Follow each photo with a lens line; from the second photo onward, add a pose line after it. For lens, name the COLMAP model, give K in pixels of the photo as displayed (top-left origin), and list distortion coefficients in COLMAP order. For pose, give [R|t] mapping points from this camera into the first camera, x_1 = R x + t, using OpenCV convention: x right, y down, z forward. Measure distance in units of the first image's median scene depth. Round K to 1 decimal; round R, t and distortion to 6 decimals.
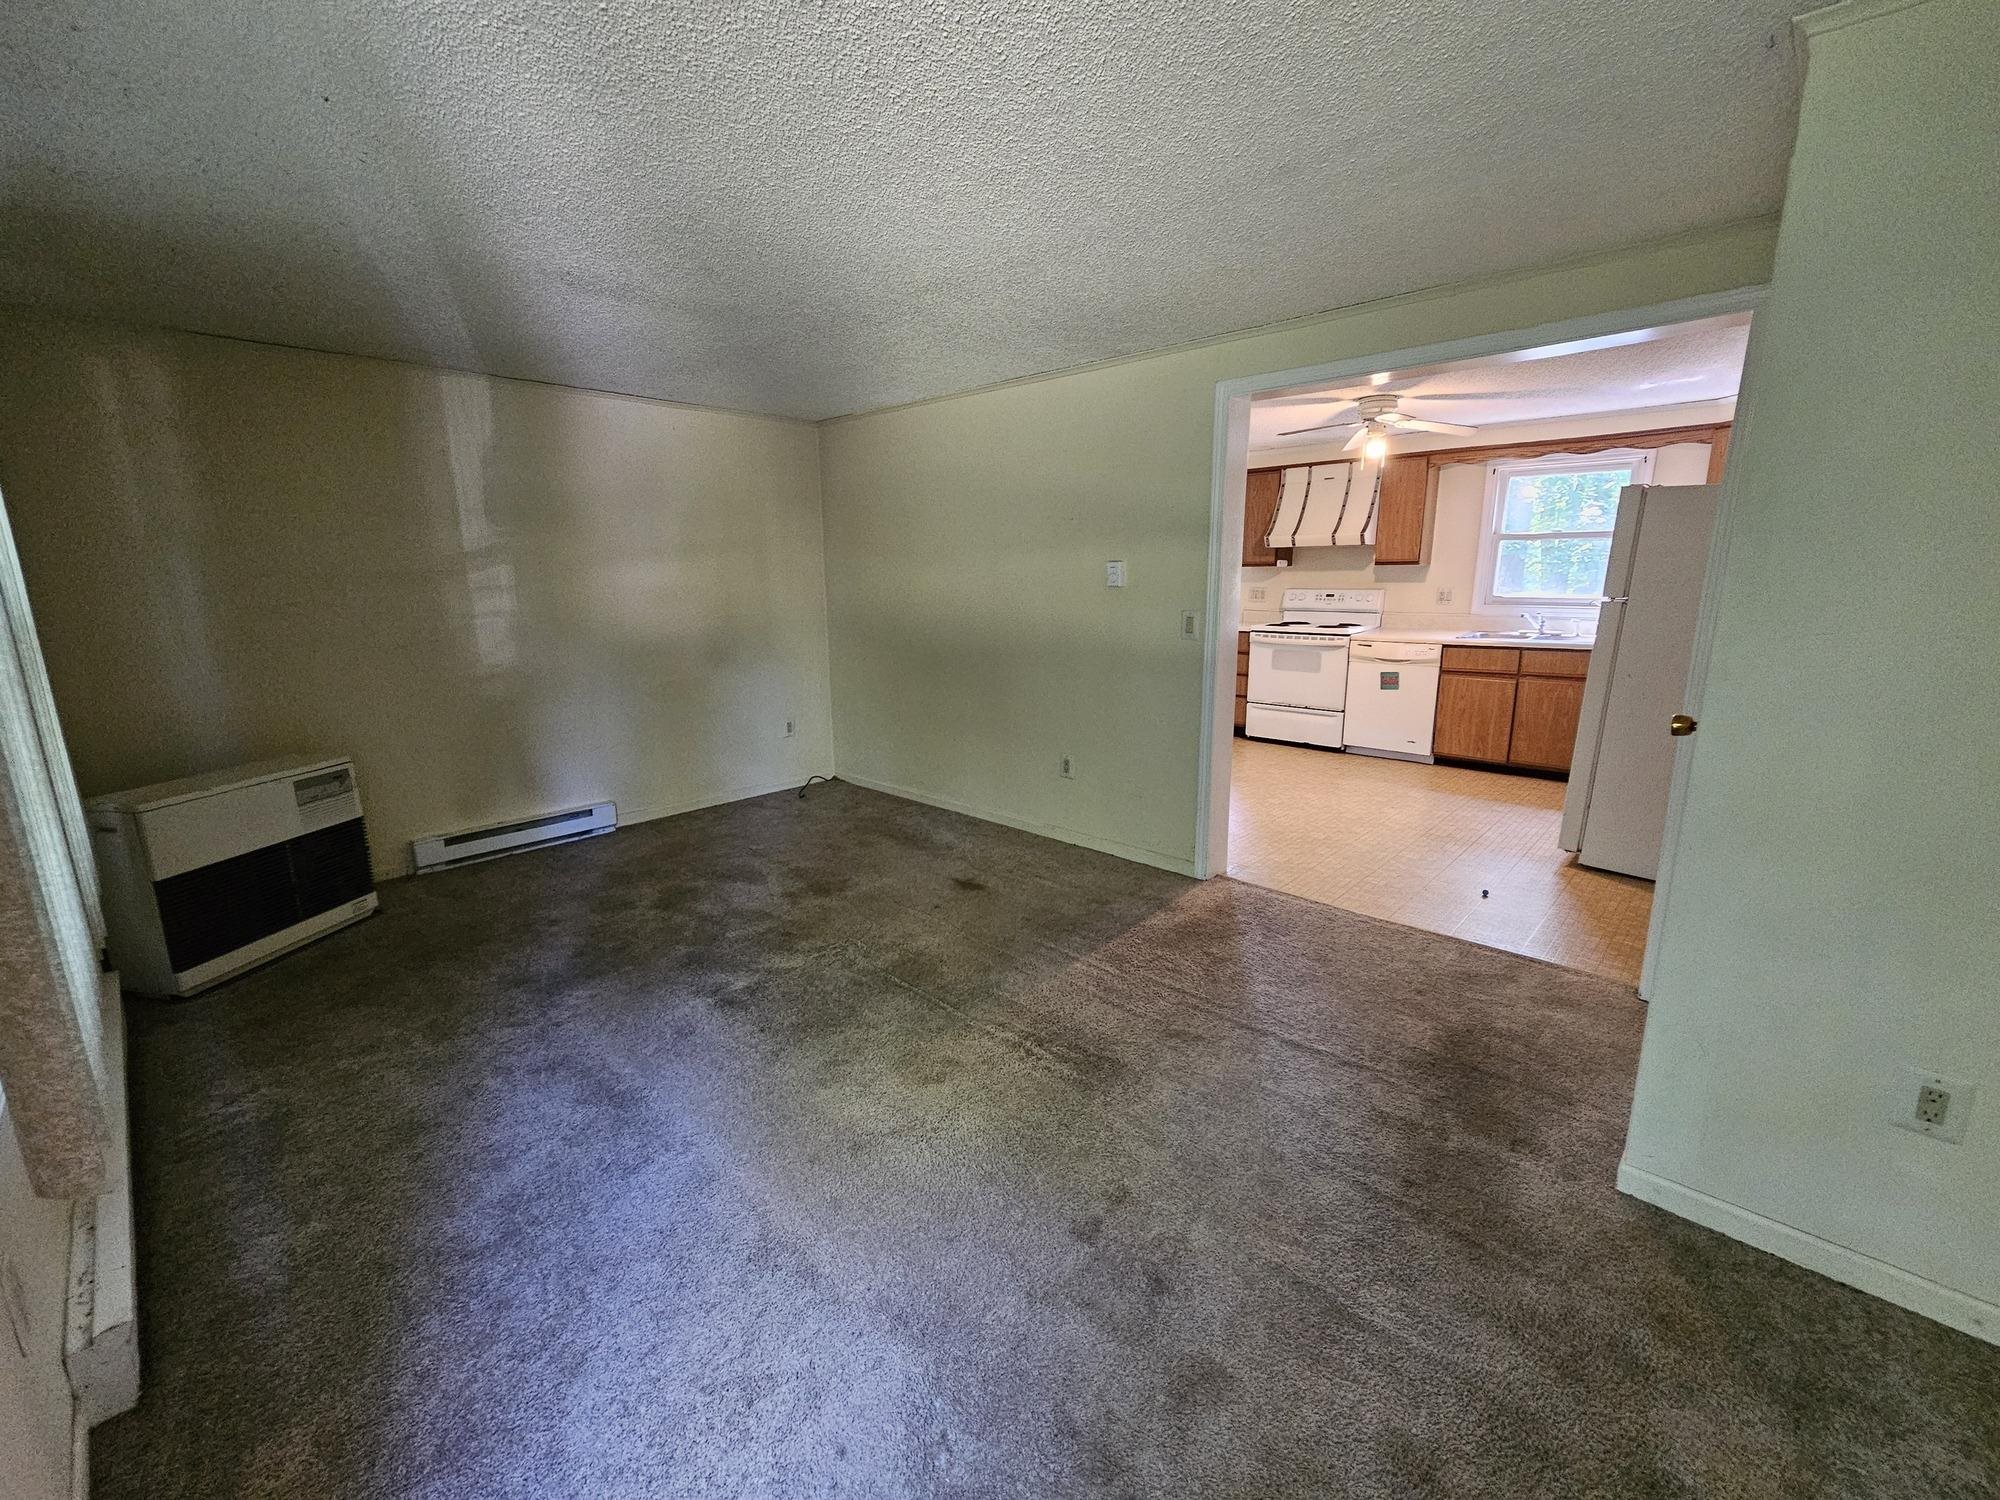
lens RADIAL K [[824.6, 0, 987.2], [0, 824.6, 750.6], [0, 0, 1]] dist [0.001568, 0.000025]
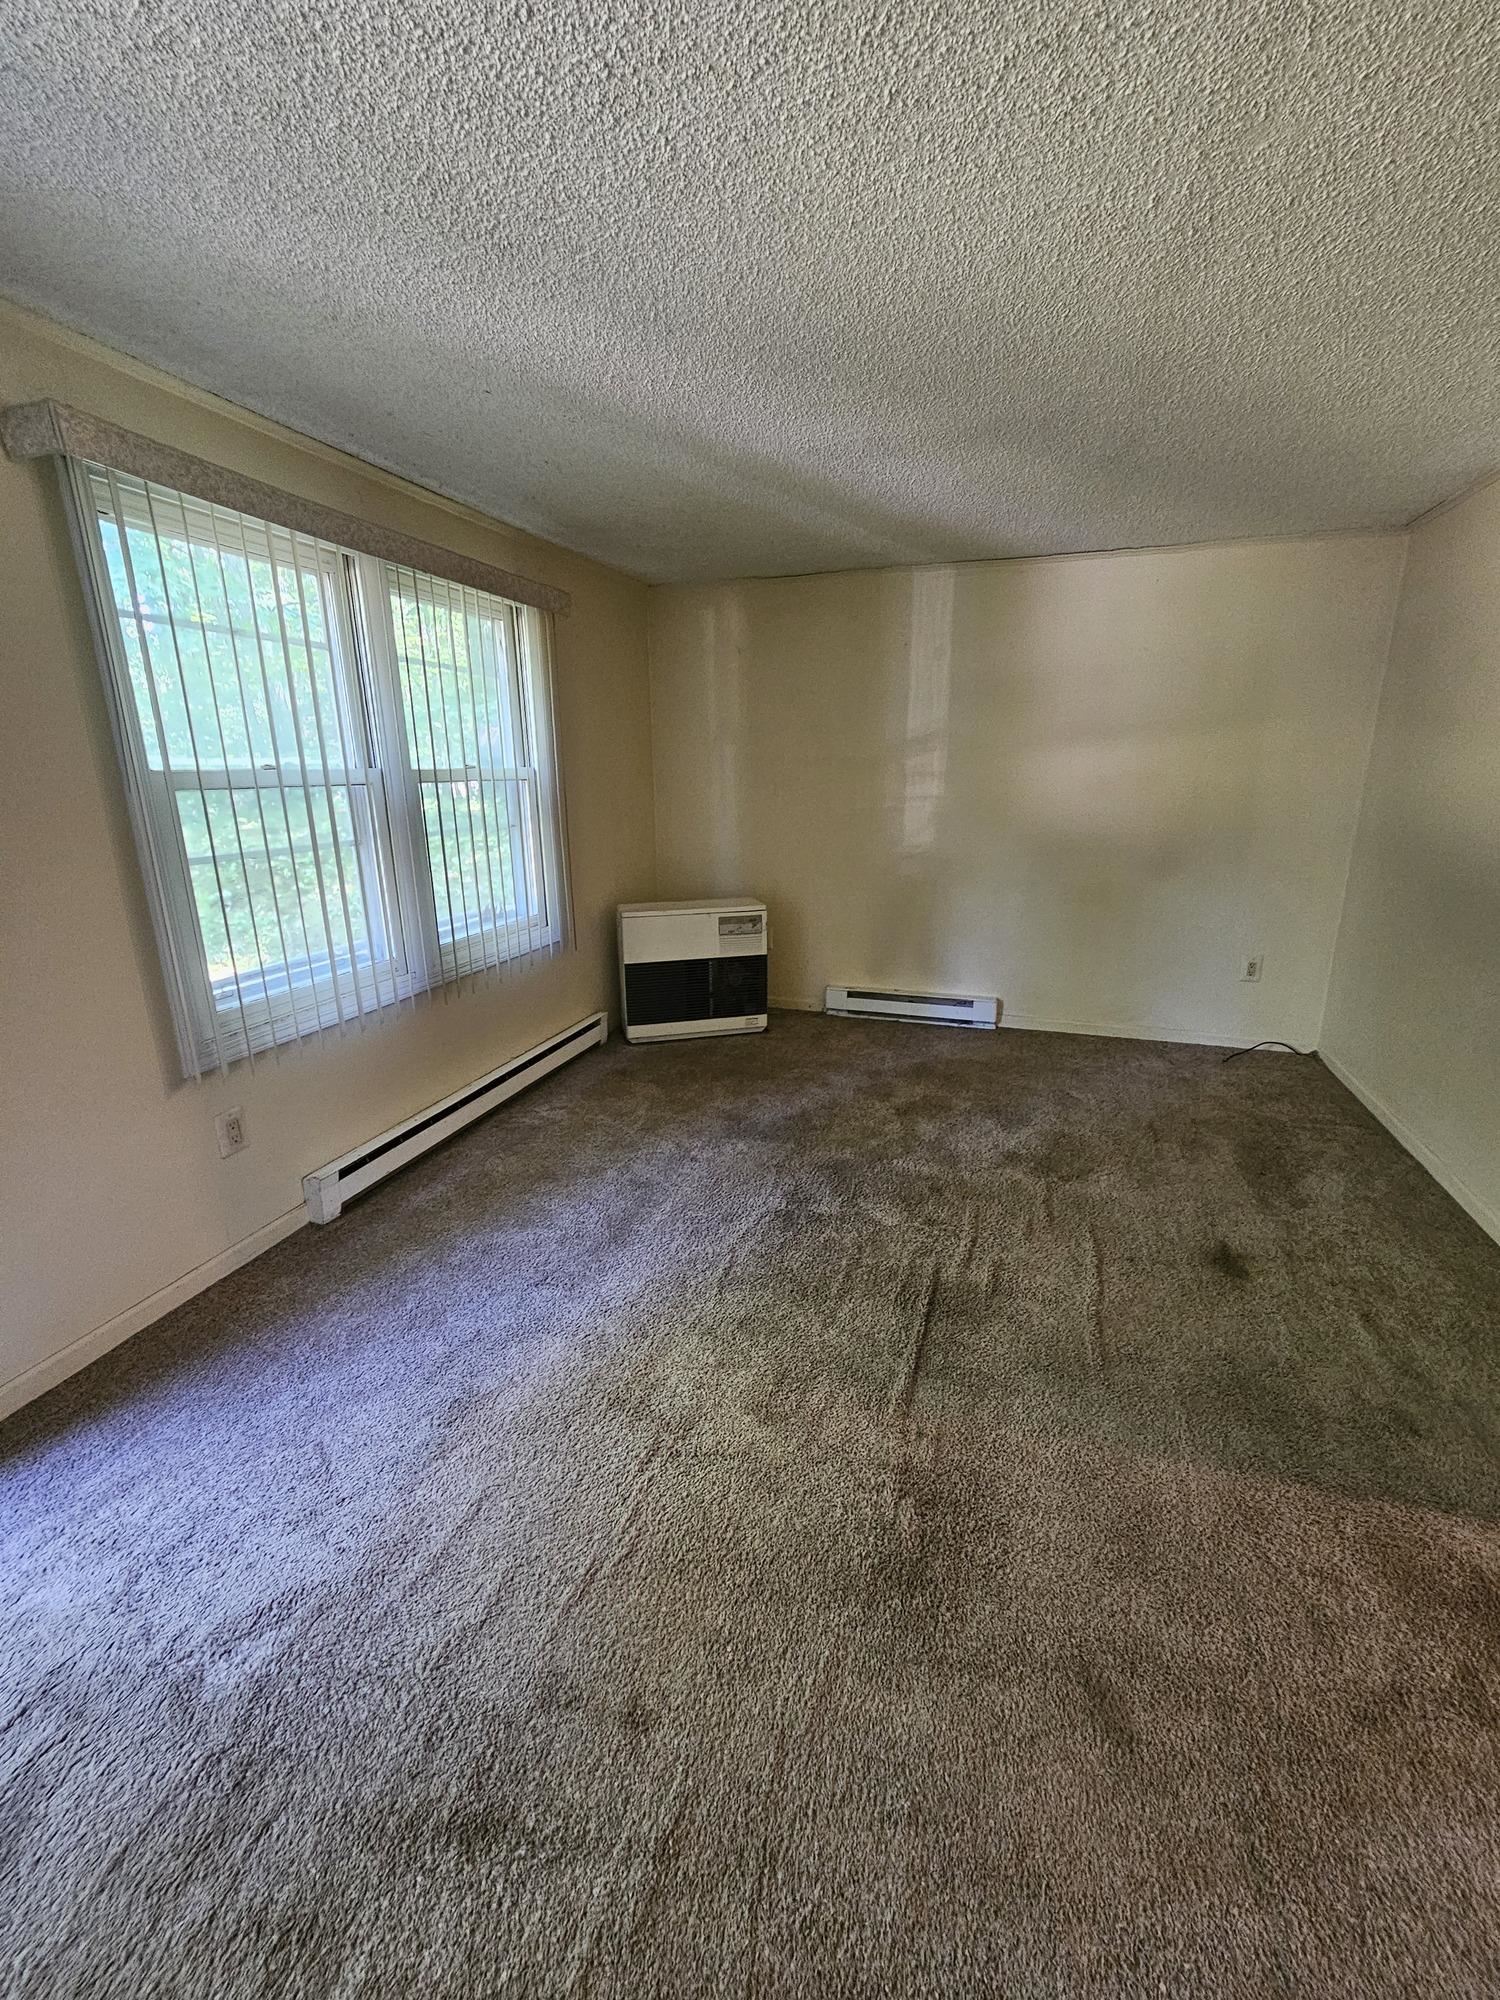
lens RADIAL K [[824.6, 0, 749.8], [0, 824.6, 993.8], [0, 0, 1]] dist [0.001568, 0.000025]
pose [[0.430486, 0.249258, -0.867498, 0.305045], [-0.190608, 0.964543, 0.182555, -0.077901], [0.882242, 0.086764, 0.462732, 0.349908]]
